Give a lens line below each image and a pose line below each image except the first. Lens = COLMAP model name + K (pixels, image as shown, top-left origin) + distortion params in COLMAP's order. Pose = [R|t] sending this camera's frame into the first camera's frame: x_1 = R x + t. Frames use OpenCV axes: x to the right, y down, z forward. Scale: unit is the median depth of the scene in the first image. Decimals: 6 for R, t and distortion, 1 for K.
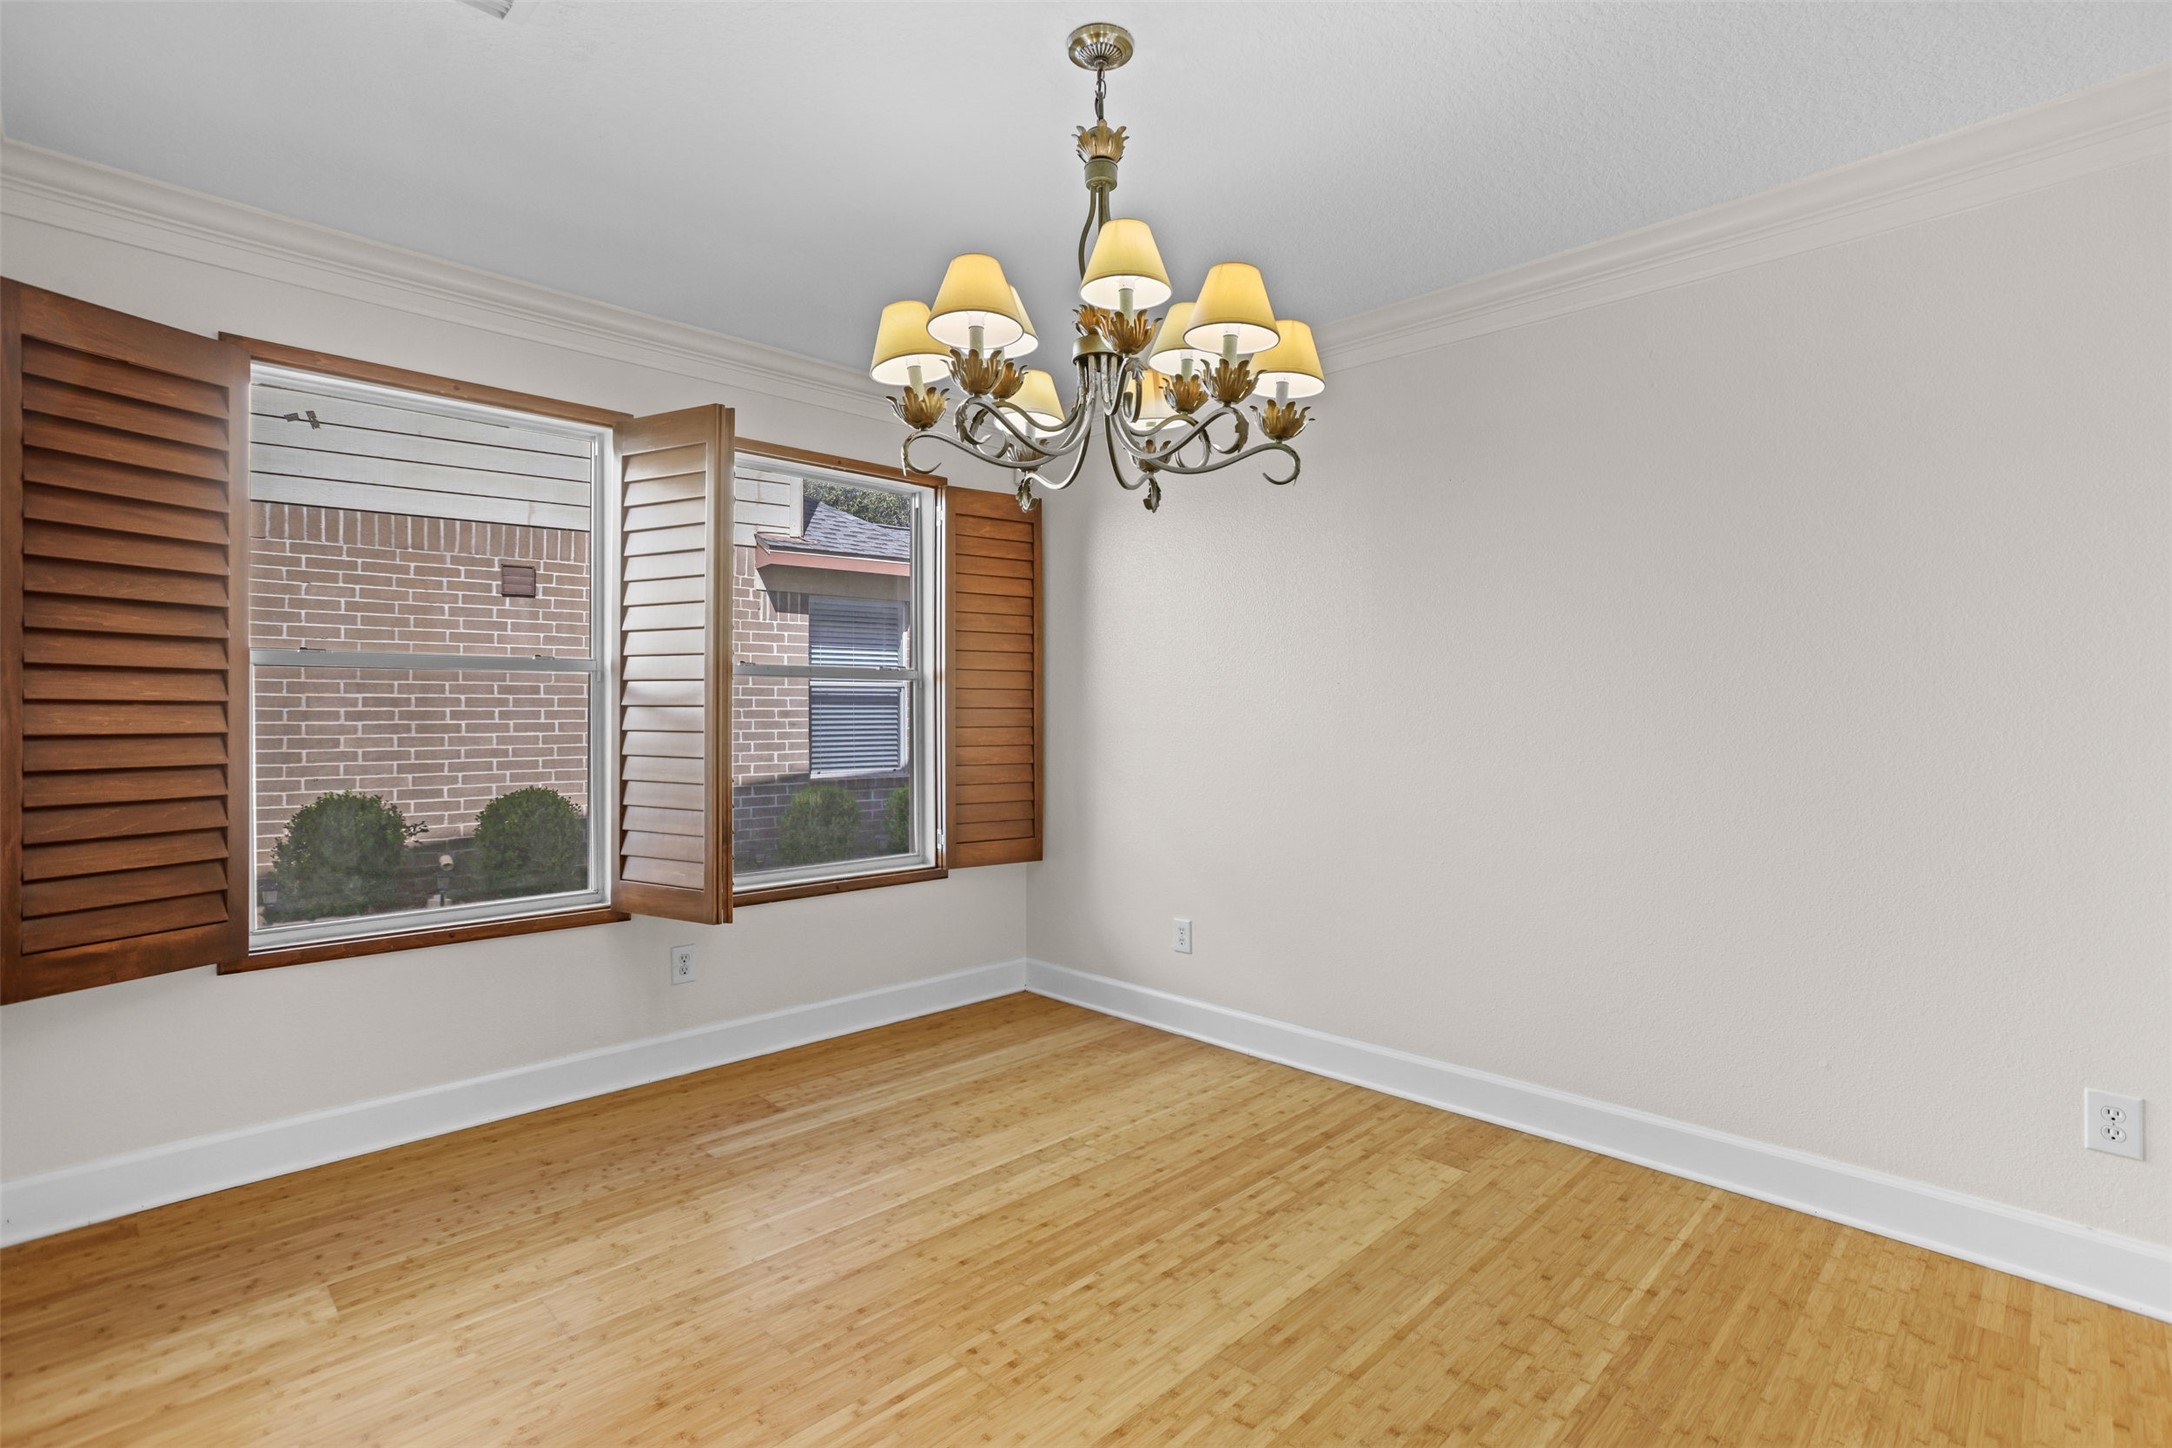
lens RADIAL K [[964.4, 0, 1082.9], [0, 964.4, 713.9], [0, 0, 1]] dist [-0.023972, 0.019586]
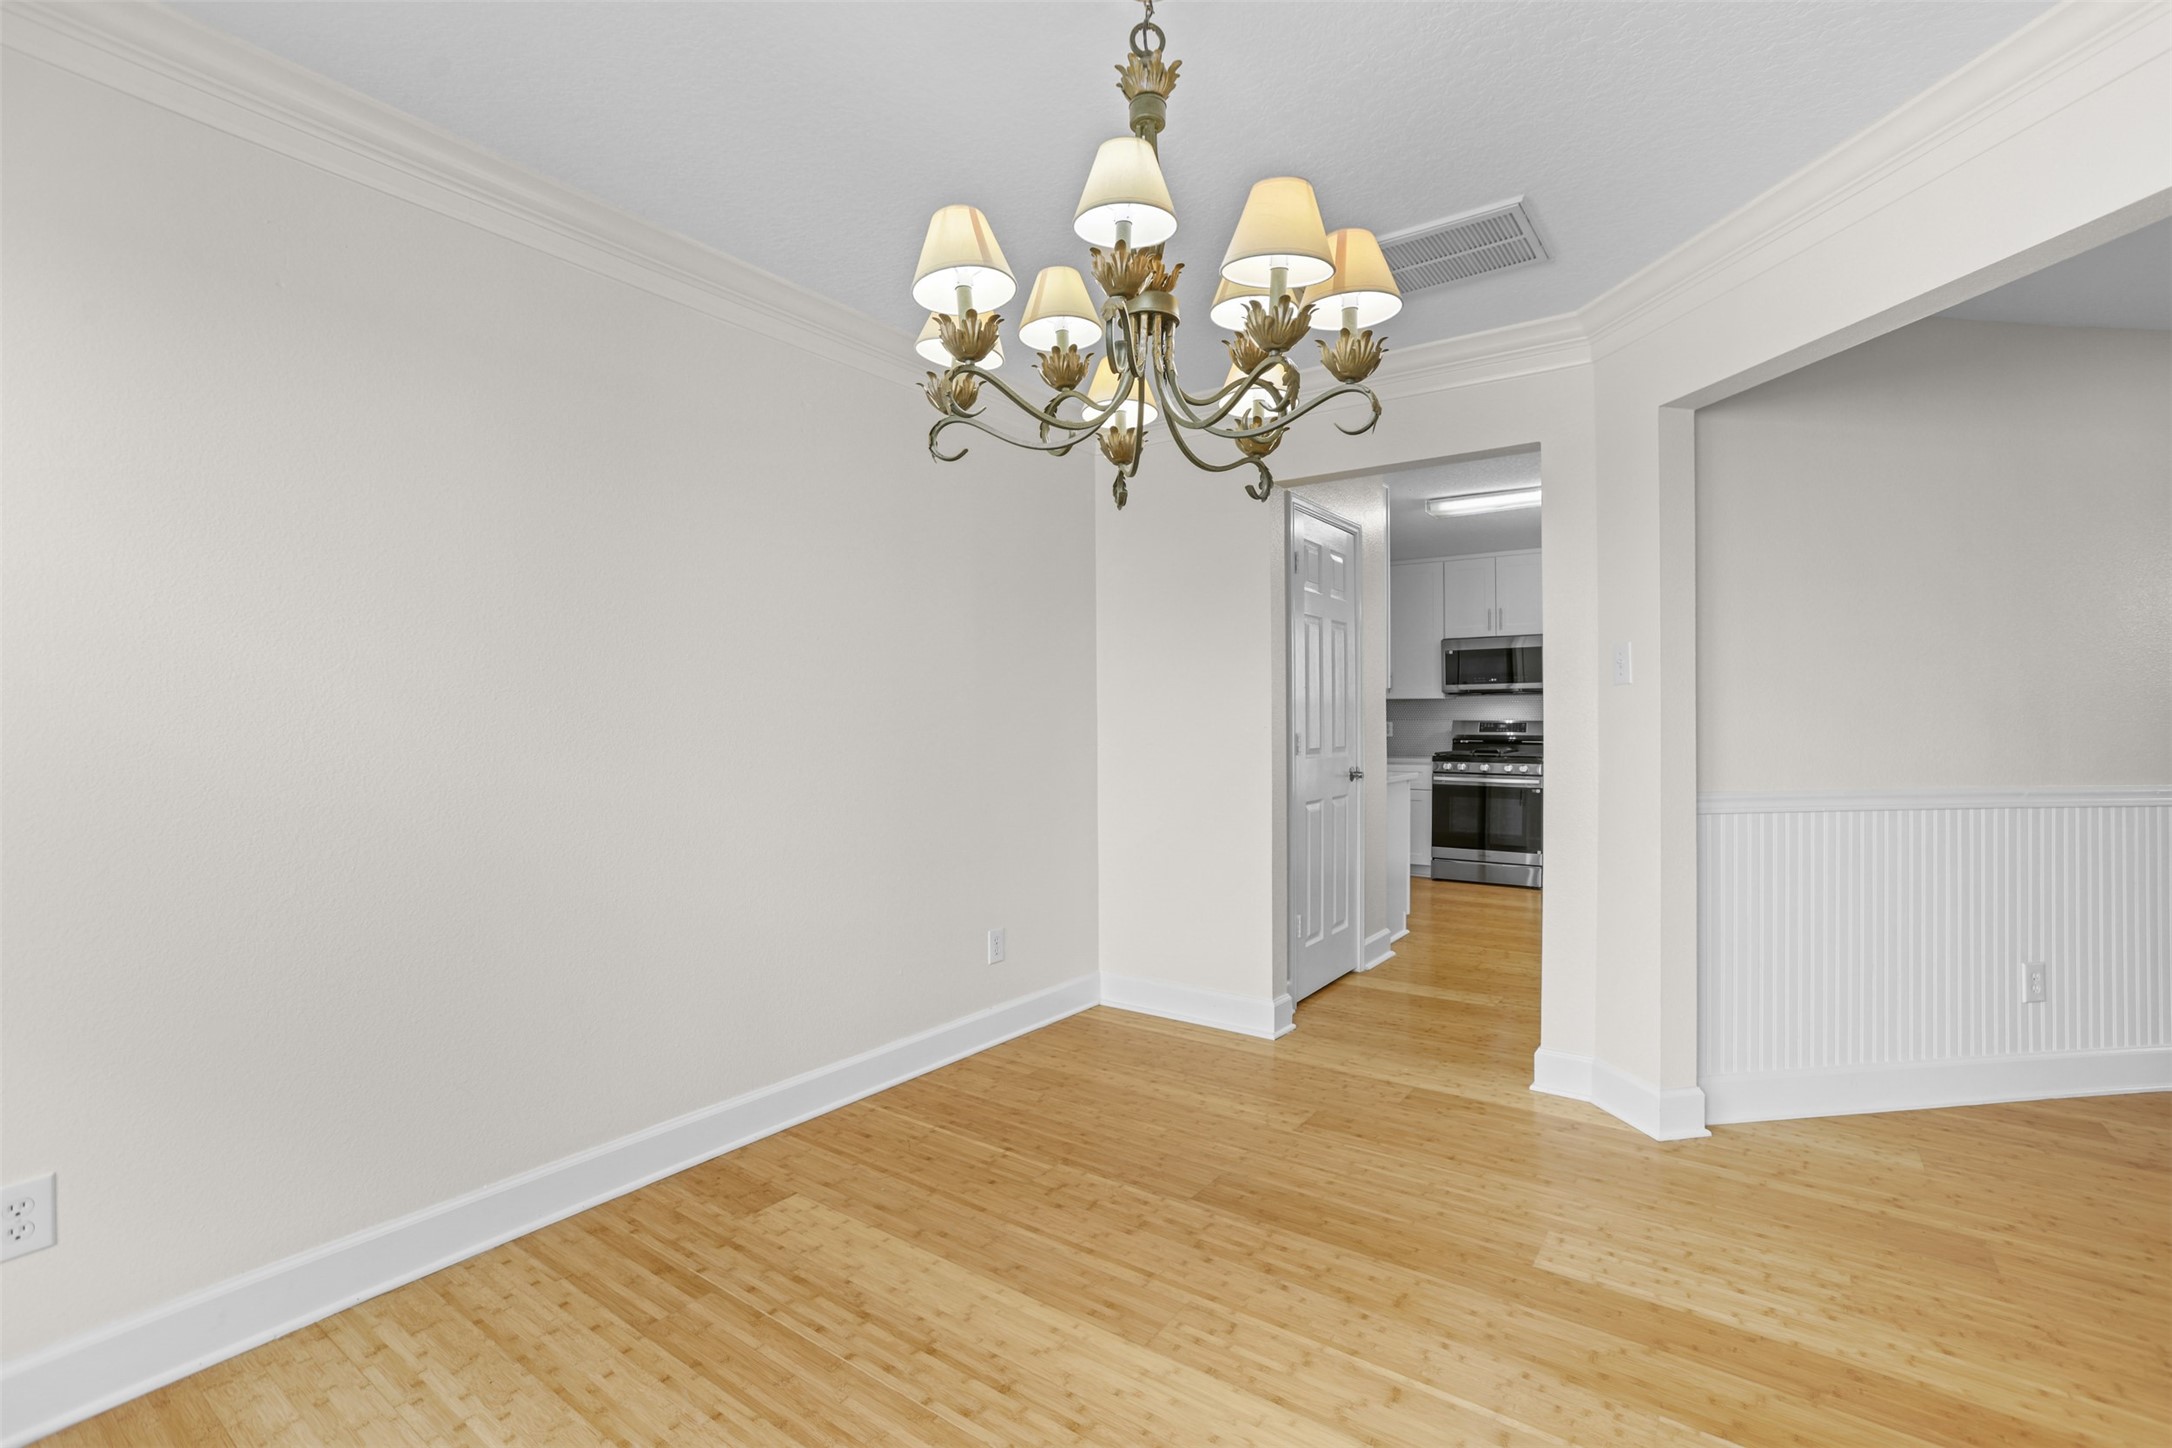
lens RADIAL K [[984.7, 0, 1087.8], [0, 984.7, 714.4], [0, 0, 1]] dist [-0.047165, 0.026241]
pose [[-0.149467, 0.005168, 0.988753, -0.784174], [-0.000617, 0.999986, -0.005320, -0.006389], [-0.988767, -0.001405, -0.149462, 1.074820]]
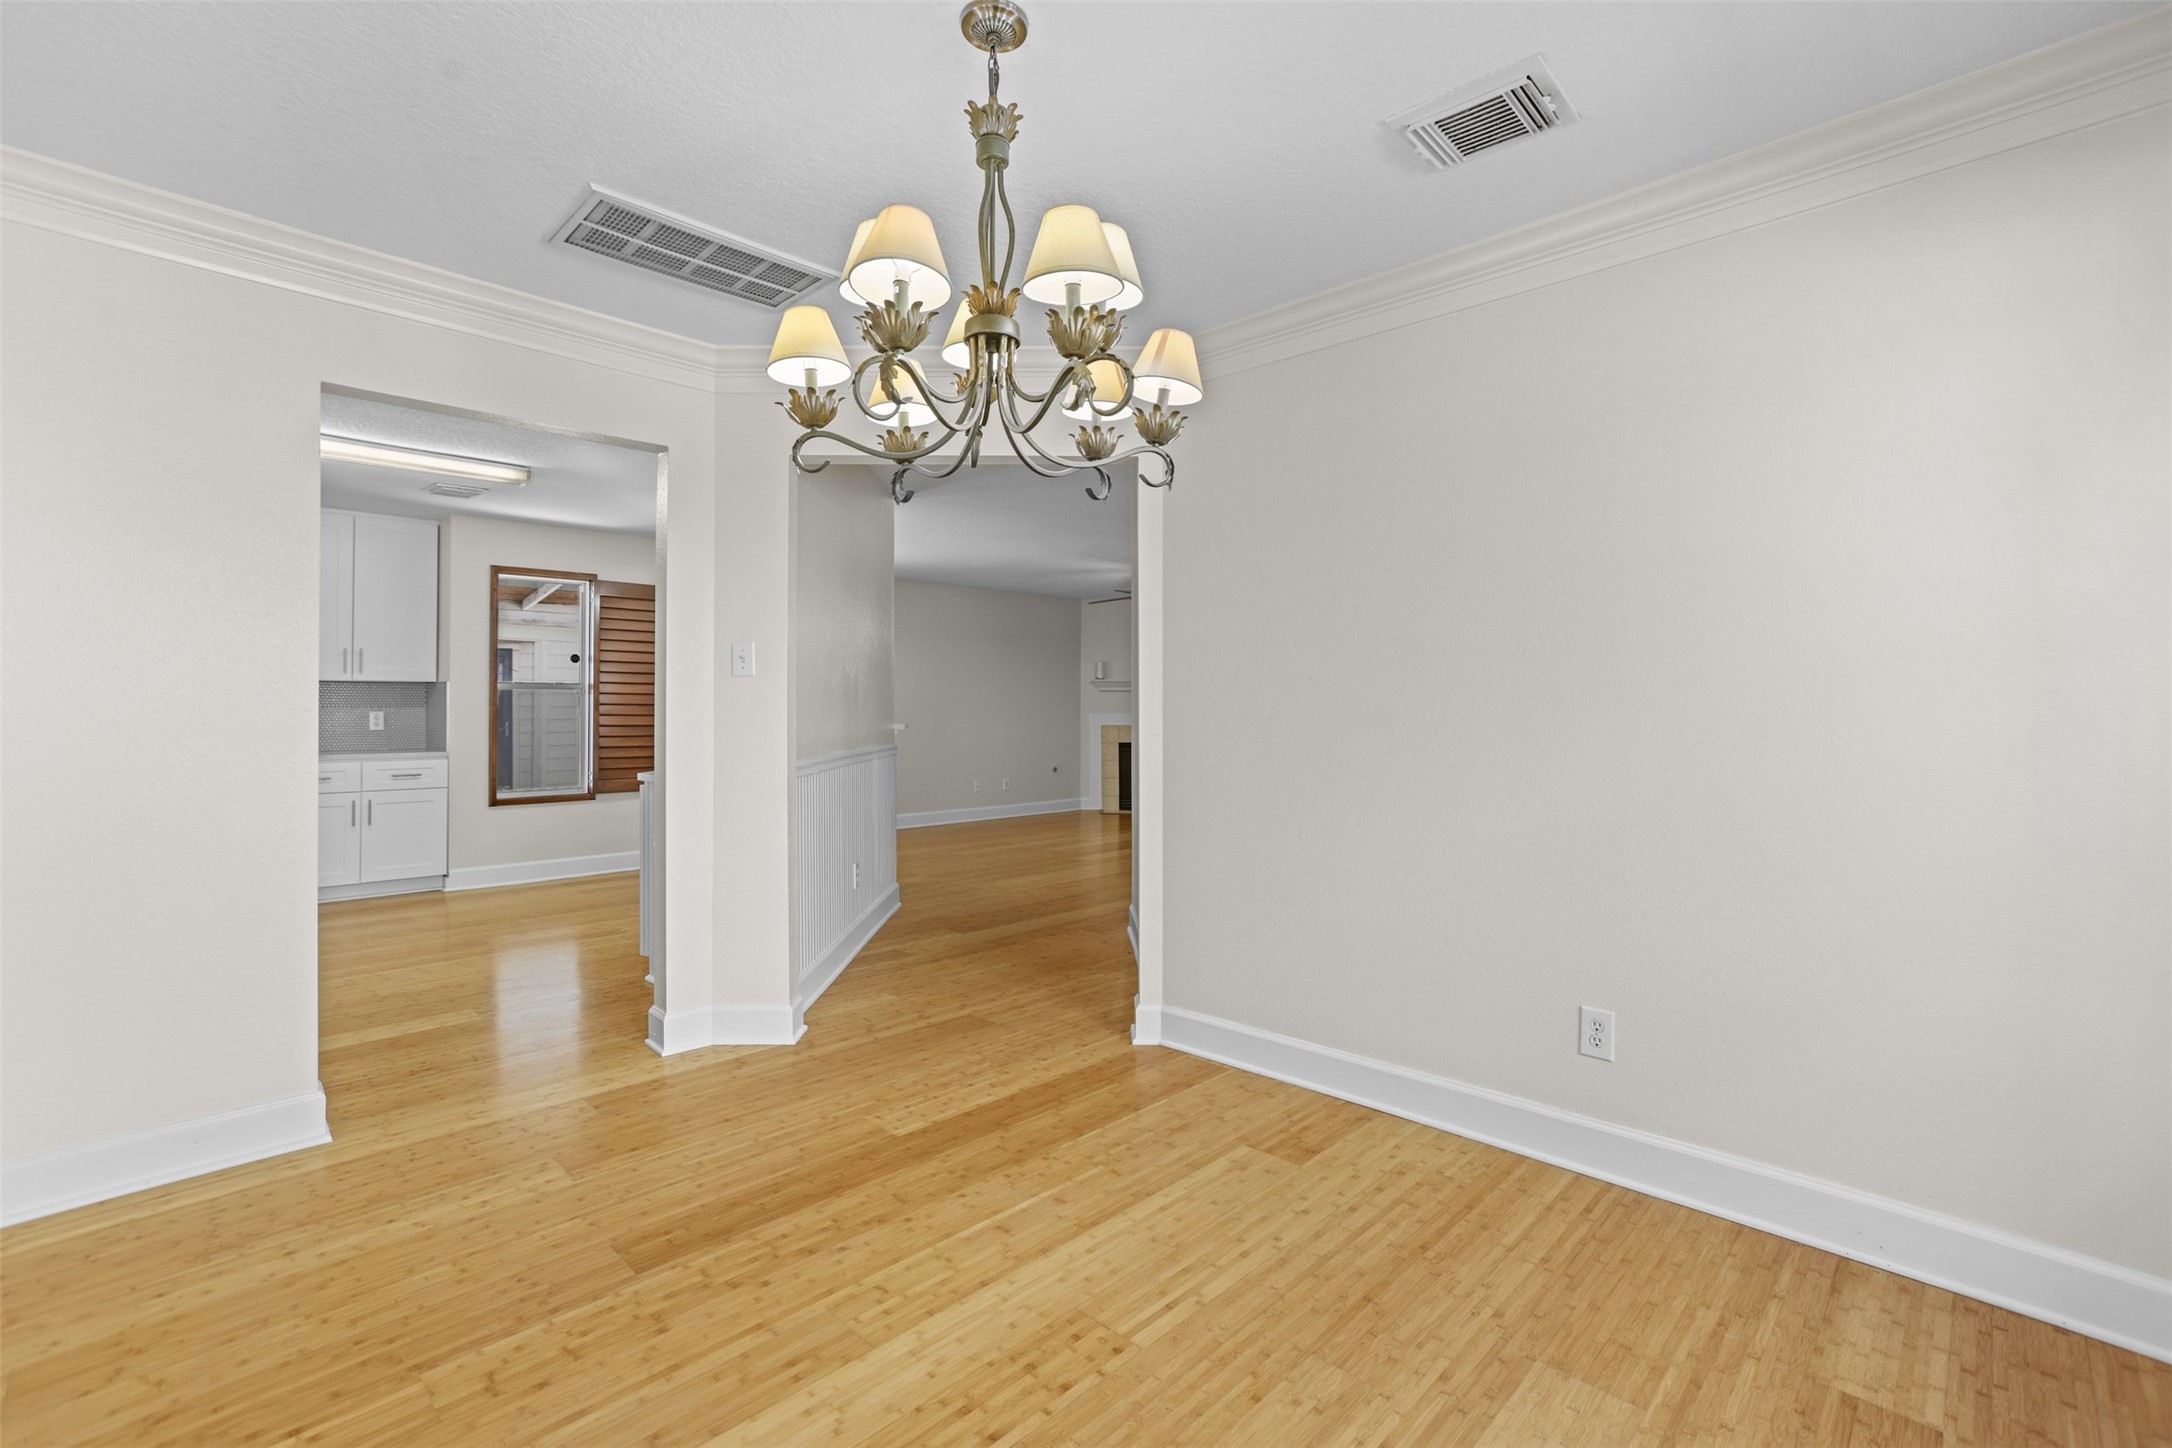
lens RADIAL K [[984.7, 0, 1087.8], [0, 984.7, 714.4], [0, 0, 1]] dist [-0.047165, 0.026241]
pose [[-0.999683, -0.004377, -0.024796, -0.049690], [-0.004443, 0.999987, 0.002631, -0.004009], [0.024784, 0.002740, -0.999689, 1.790152]]
